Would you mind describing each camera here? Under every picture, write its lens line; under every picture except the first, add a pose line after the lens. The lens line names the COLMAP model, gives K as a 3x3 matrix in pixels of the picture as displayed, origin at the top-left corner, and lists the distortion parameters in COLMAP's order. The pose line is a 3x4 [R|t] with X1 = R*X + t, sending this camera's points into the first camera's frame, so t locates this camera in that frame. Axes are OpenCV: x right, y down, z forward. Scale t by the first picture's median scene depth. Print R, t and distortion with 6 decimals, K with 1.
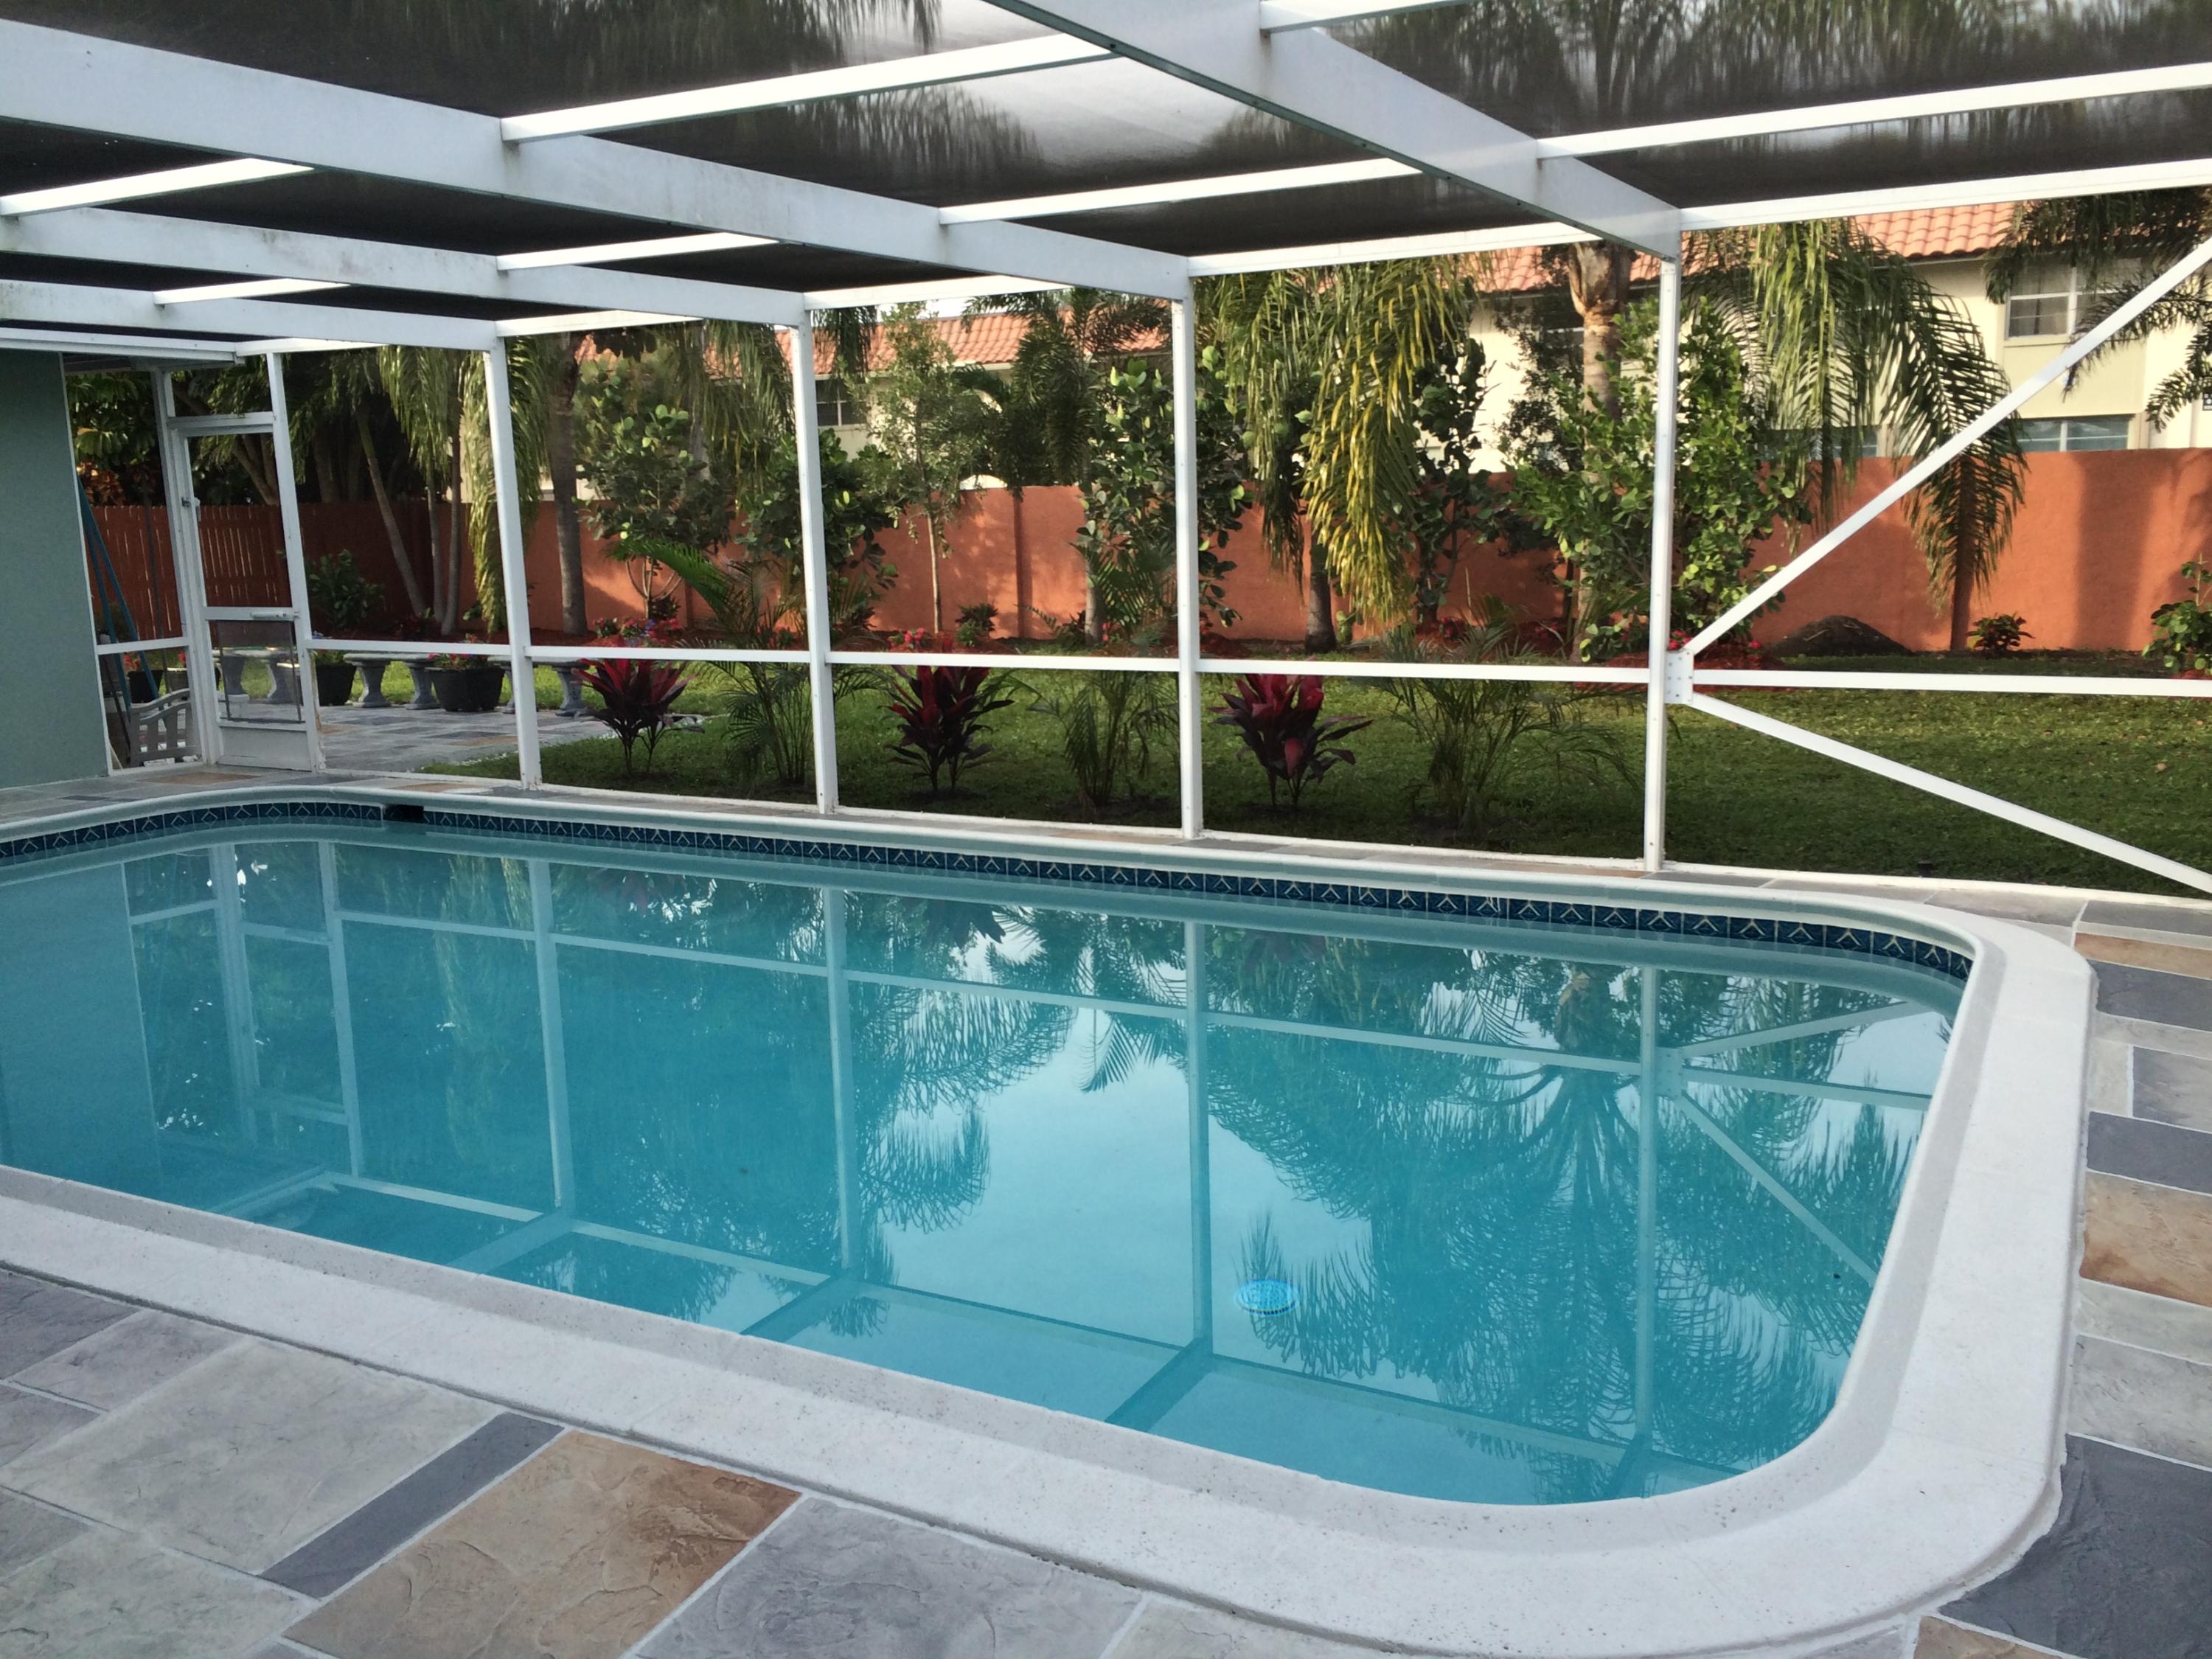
lens RADIAL K [[1844.5, 0, 1123.6], [0, 1844.5, 827.6], [0, 0, 1]] dist [0.069329, -0.086786]
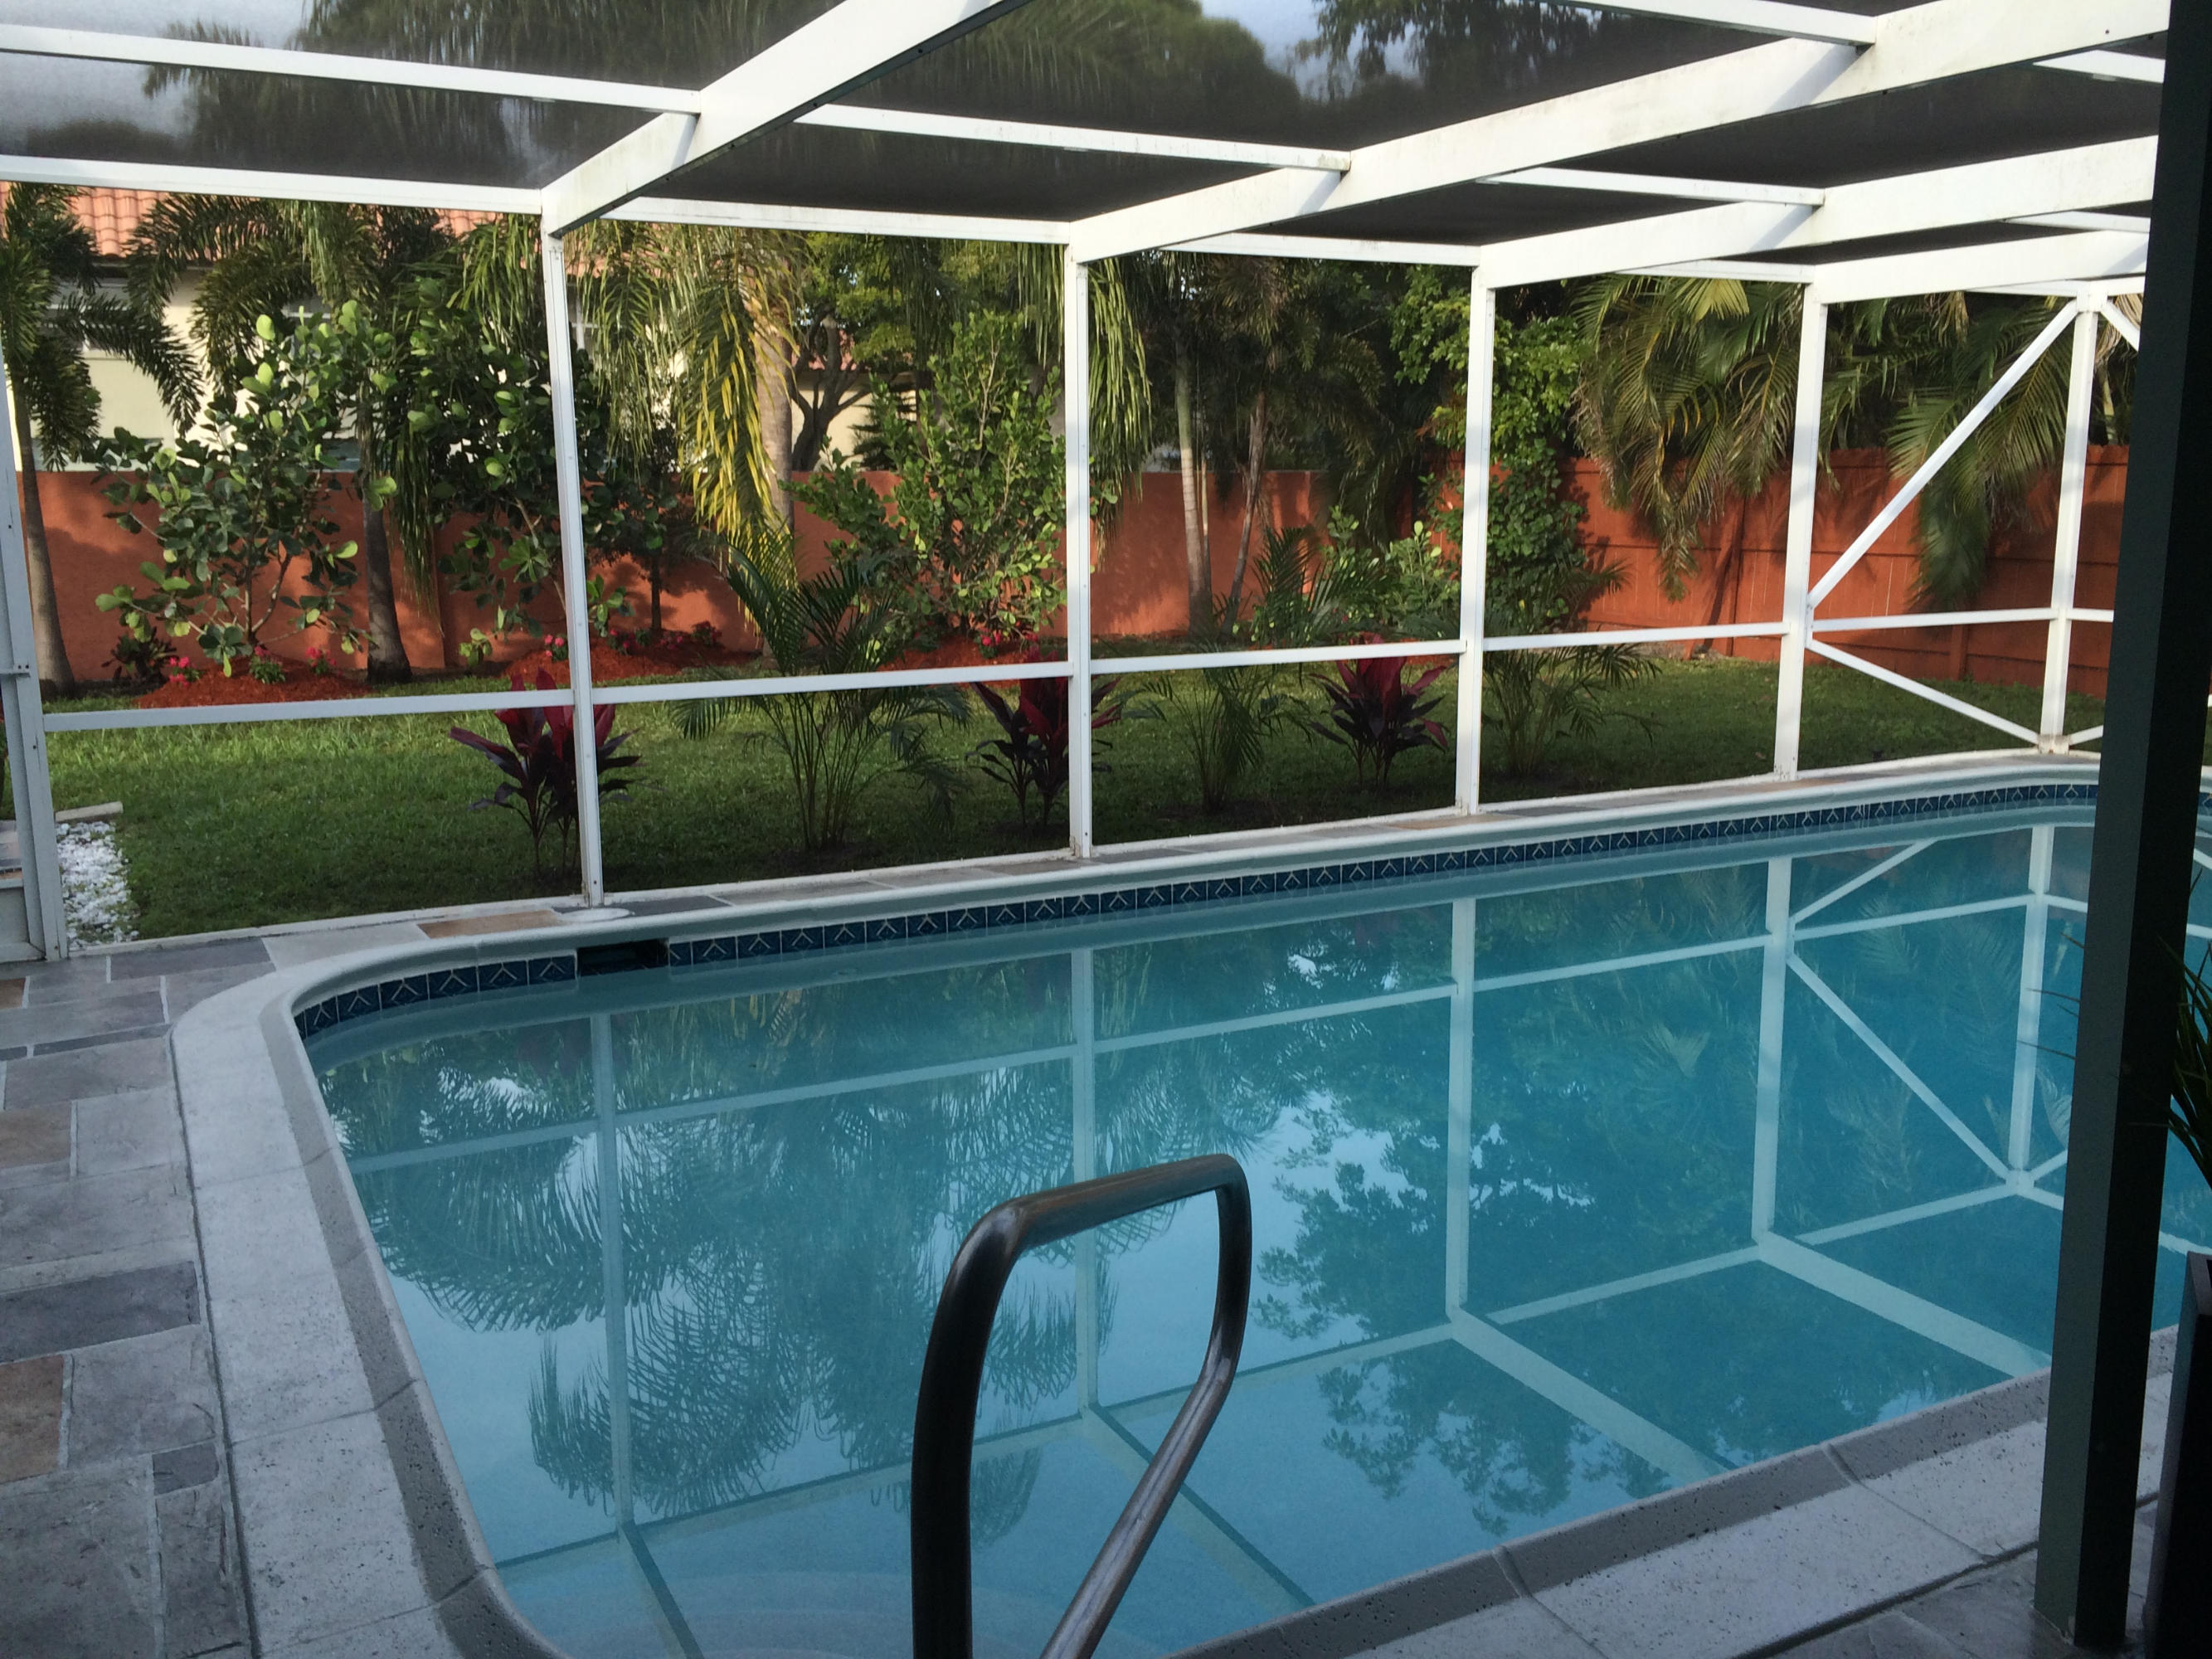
lens RADIAL K [[1886.9, 0, 1104.9], [0, 1886.9, 878.9], [0, 0, 1]] dist [0.062574, -0.093257]
pose [[0.558822, -0.141000, 0.817213, -0.905388], [0.143893, 0.986978, 0.071895, -0.062127], [-0.816709, 0.077415, 0.571834, 0.555392]]
